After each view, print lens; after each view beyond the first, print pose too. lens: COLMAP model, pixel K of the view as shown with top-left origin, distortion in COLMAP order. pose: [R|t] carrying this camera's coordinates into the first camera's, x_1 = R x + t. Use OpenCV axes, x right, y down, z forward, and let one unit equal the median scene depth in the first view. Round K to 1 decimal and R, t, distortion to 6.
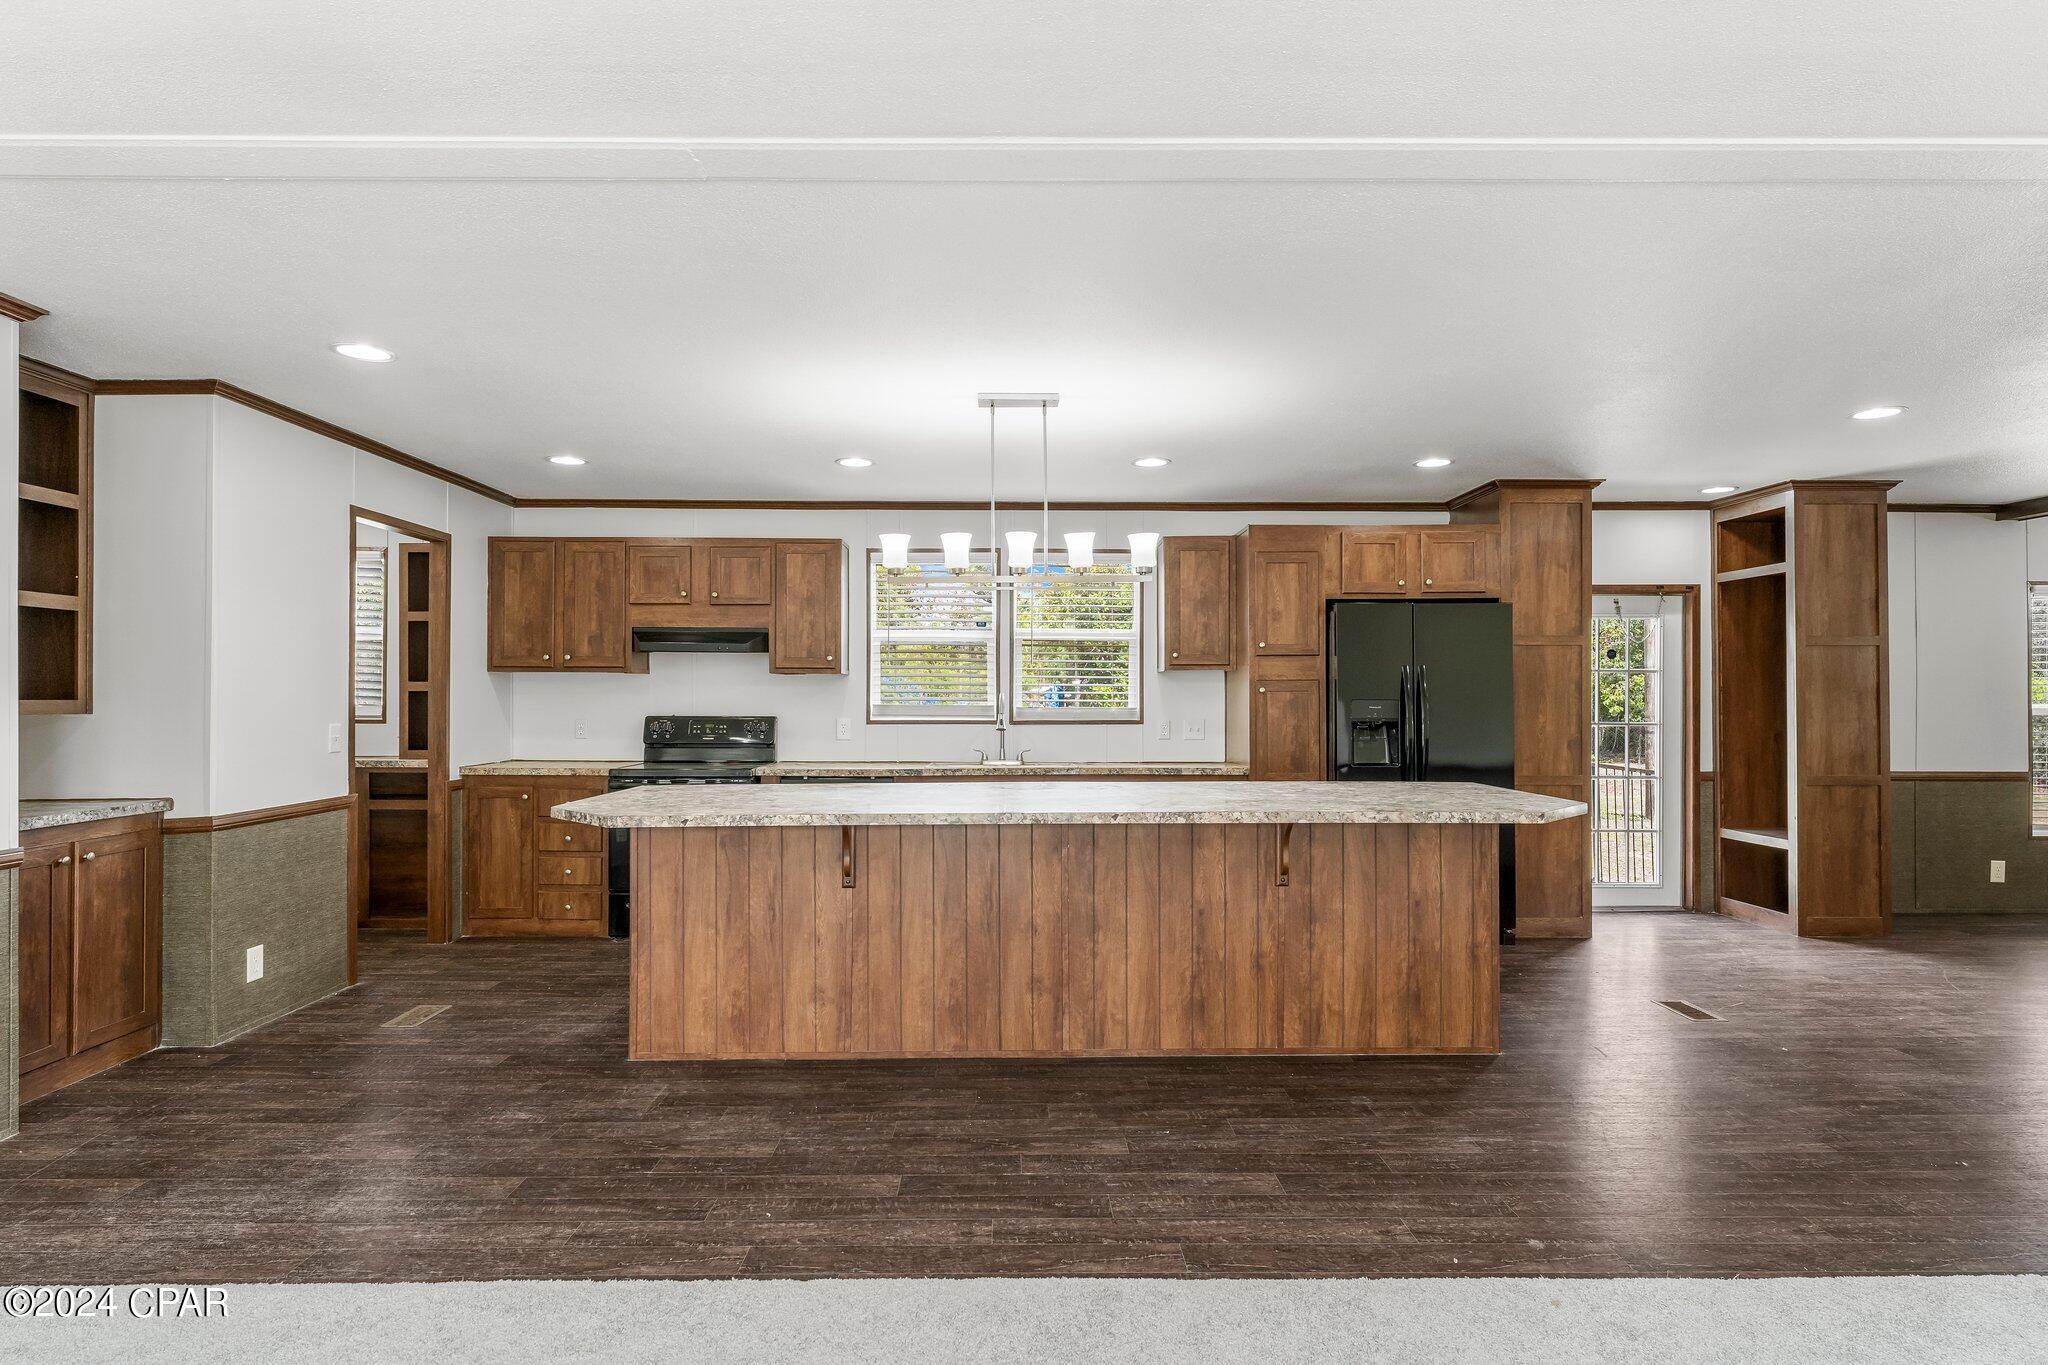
lens RADIAL K [[1072.4, 0, 1013.2], [0, 1072.4, 673.0], [0, 0, 1]] dist [-0.012952, 0.003133]
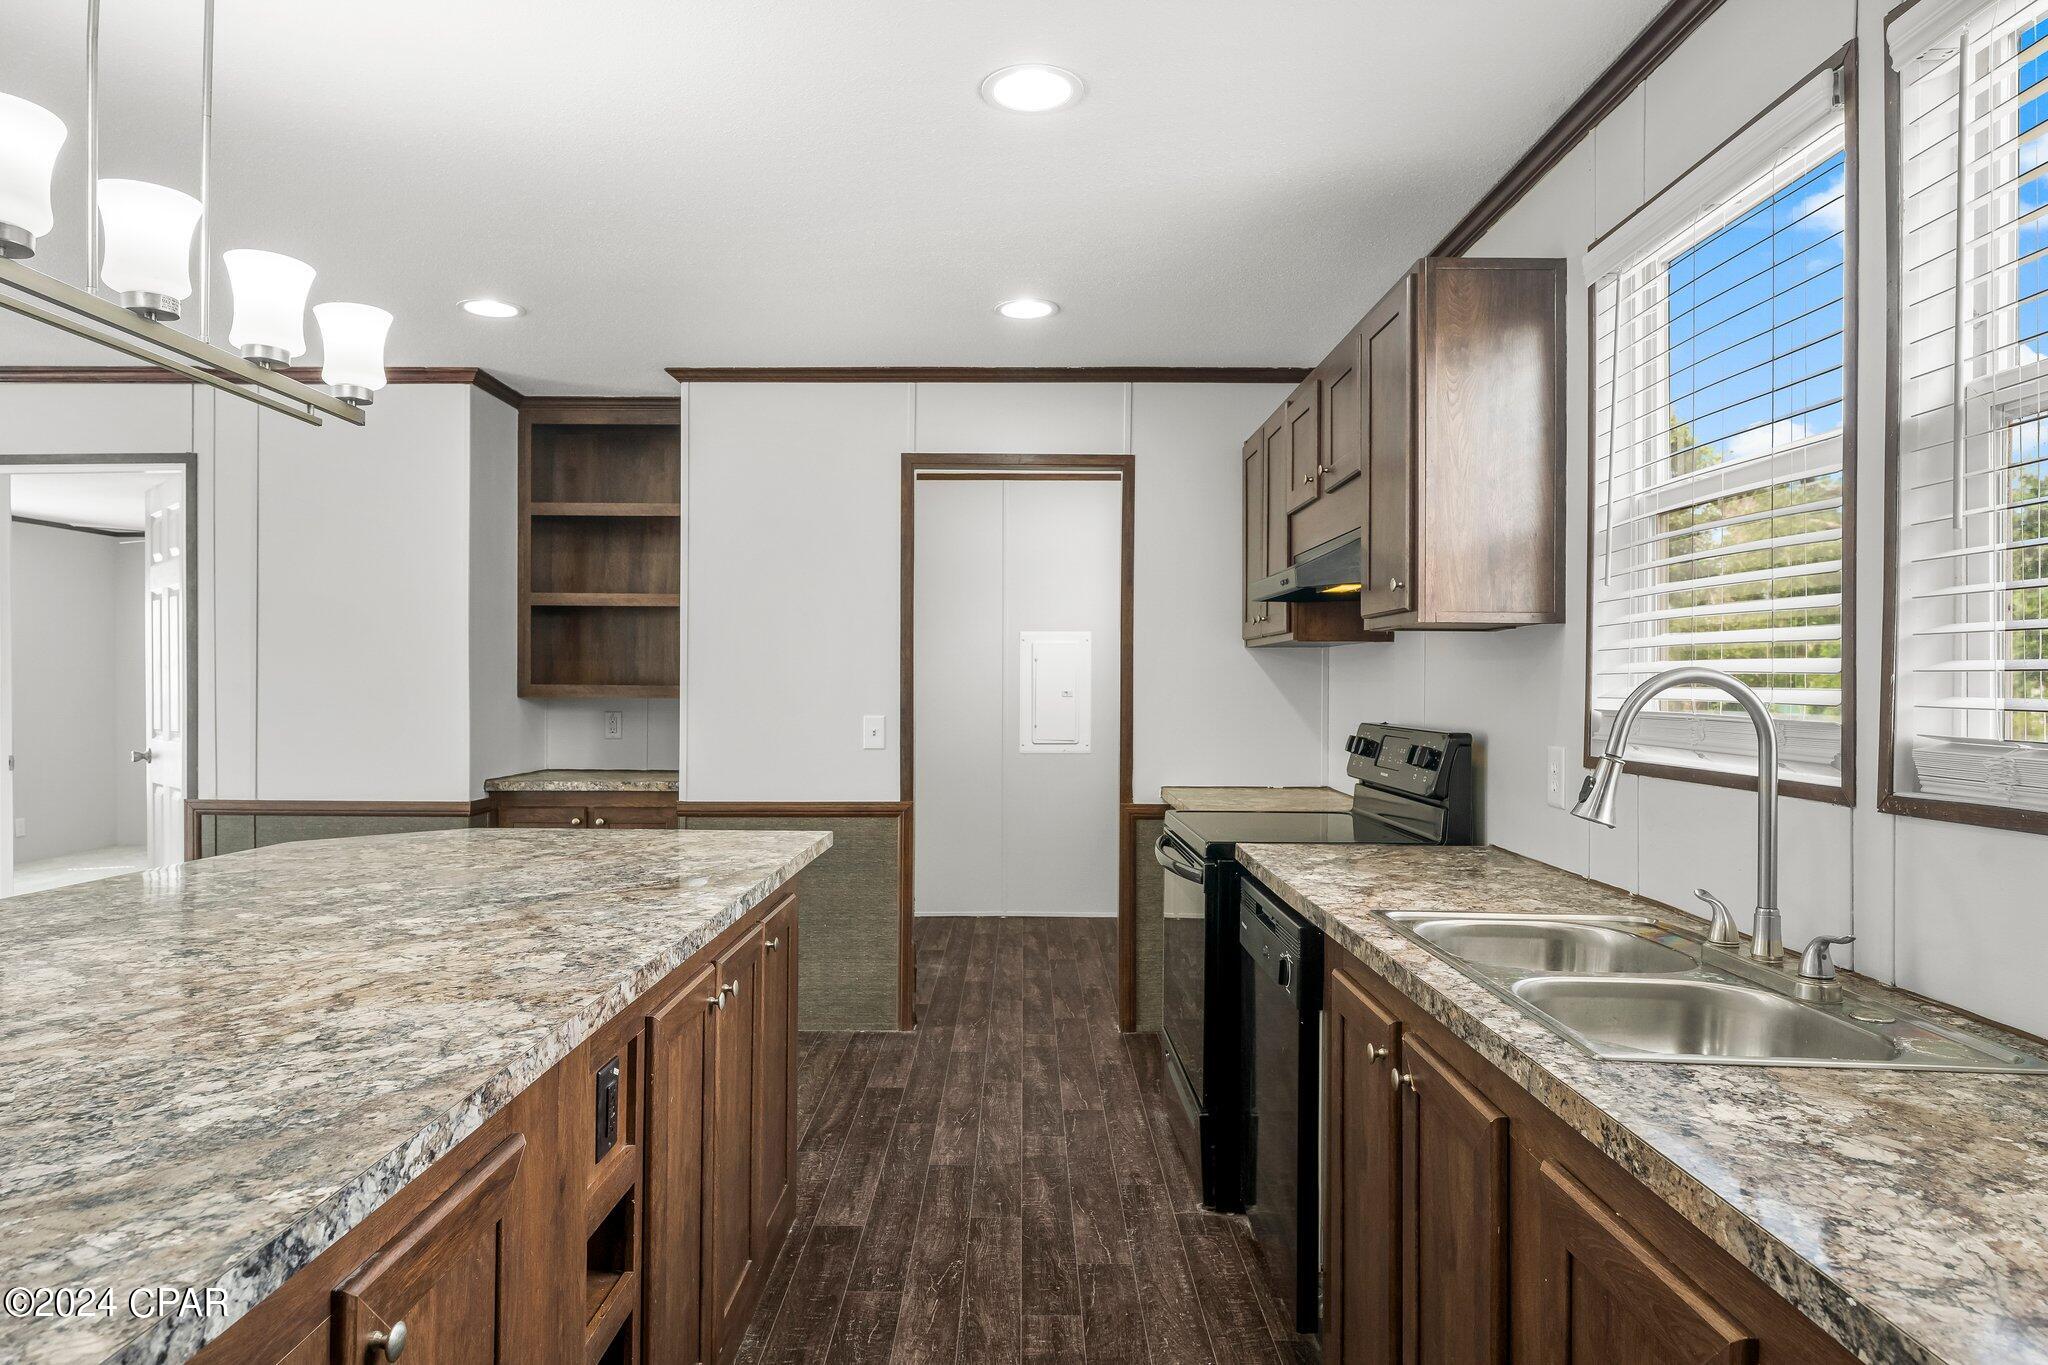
lens RADIAL K [[1239.0, 0, 1009.4], [0, 1239.0, 675.8], [0, 0, 1]] dist [0.013280, -0.000396]
pose [[-0.010918, -0.006381, -0.999920, 0.295532], [0.017422, 0.999827, -0.006571, 0.020703], [0.999789, -0.017492, -0.010805, 0.931950]]
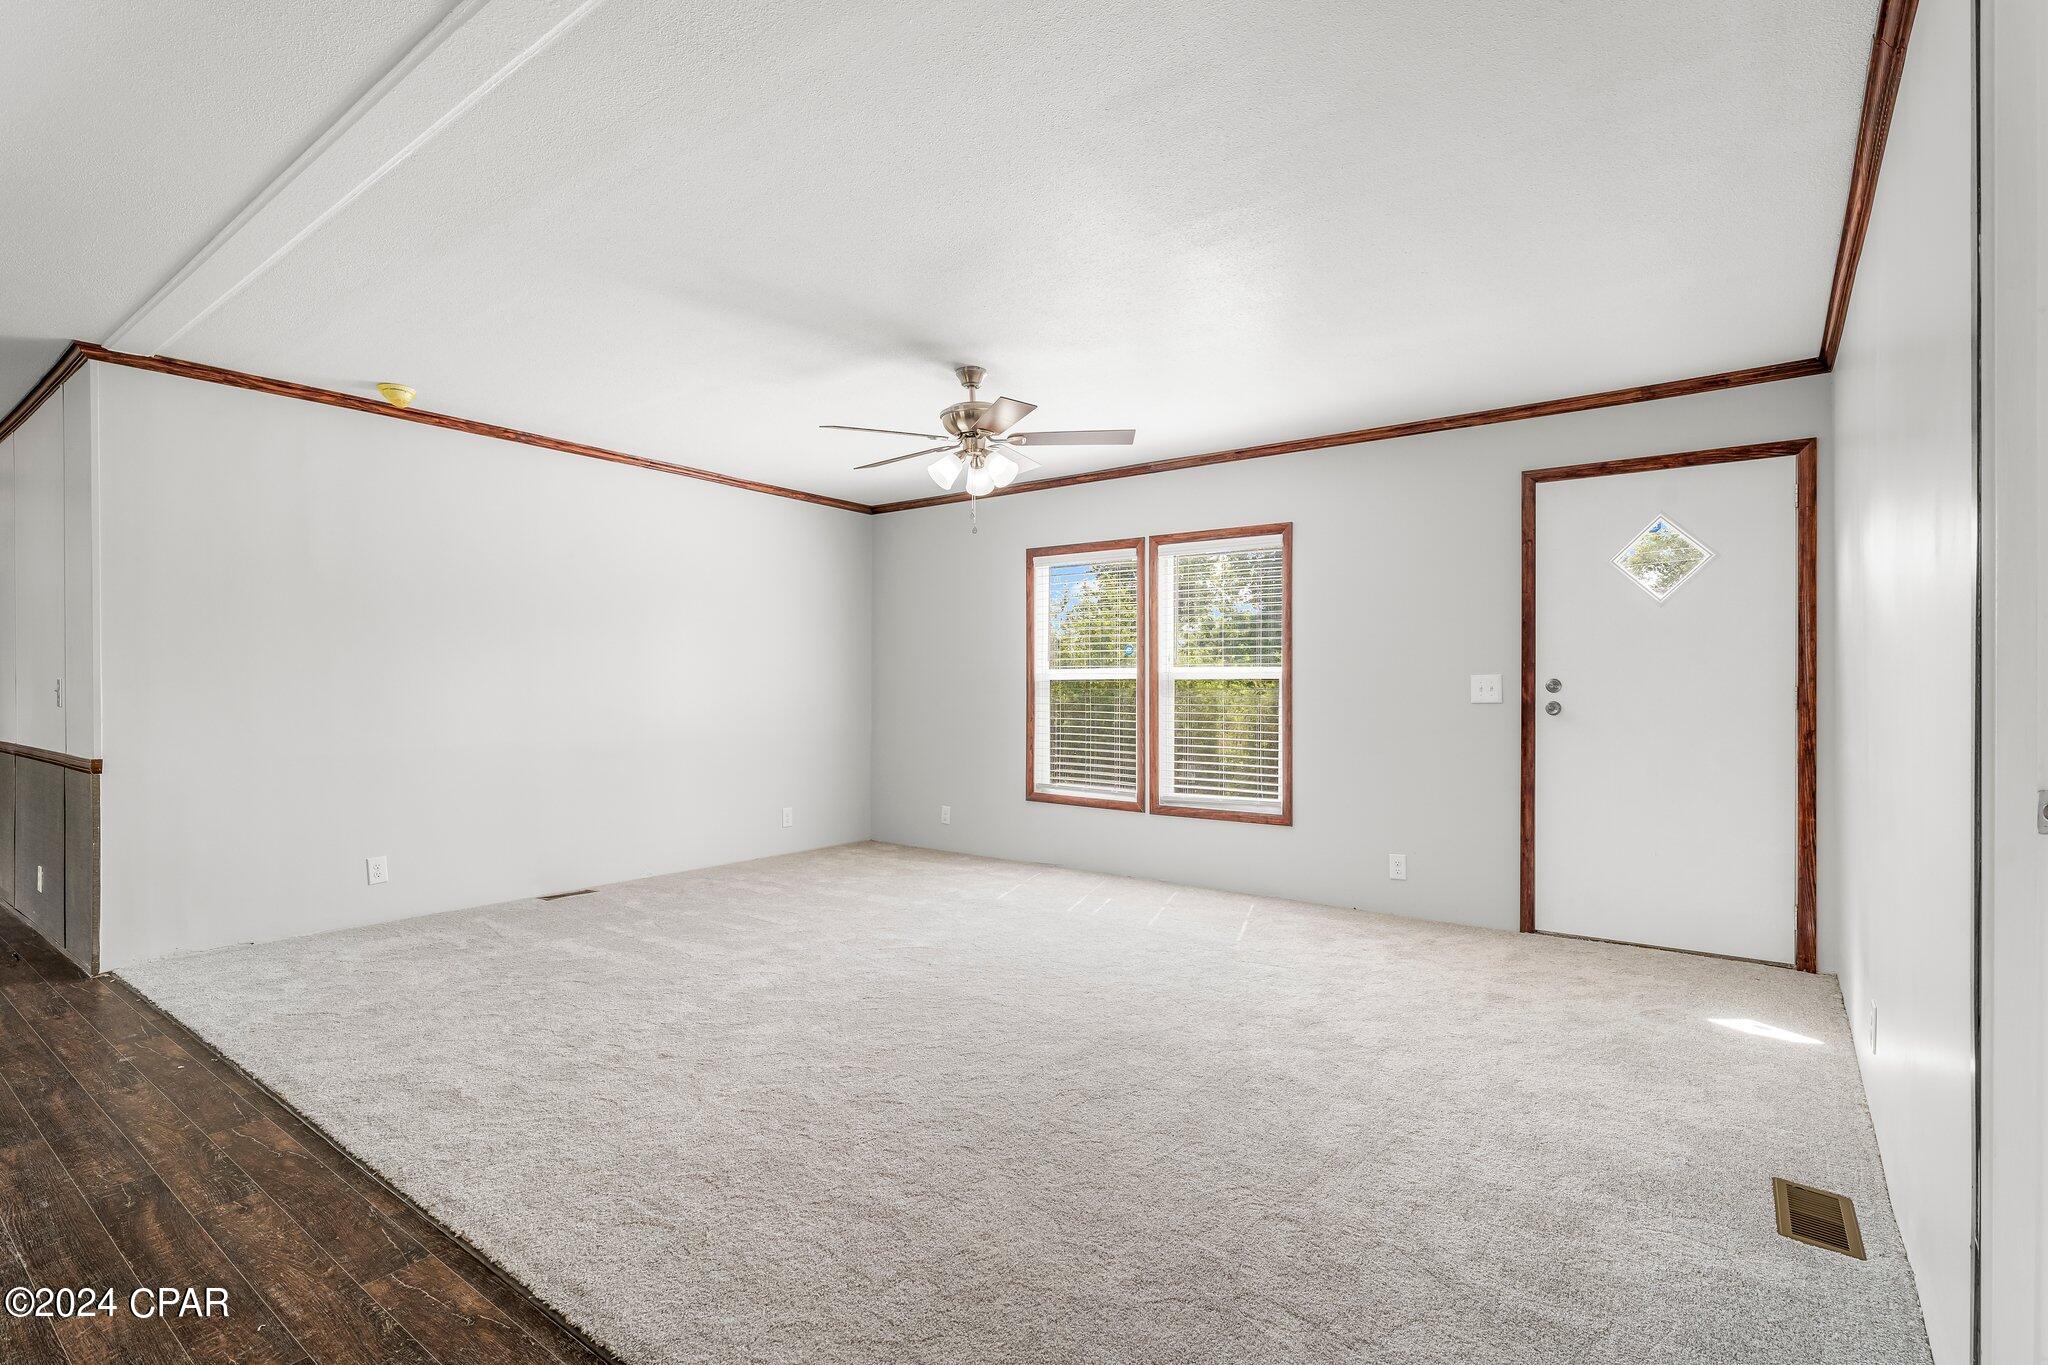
lens RADIAL K [[970.7, 0, 1022.3], [0, 970.7, 688.6], [0, 0, 1]] dist [-0.003672, -0.000322]
pose [[-0.793561, -0.002660, 0.608485, -0.480131], [-0.012109, 0.999861, -0.011422, 0.039008], [-0.608370, -0.016432, -0.793483, 0.568334]]
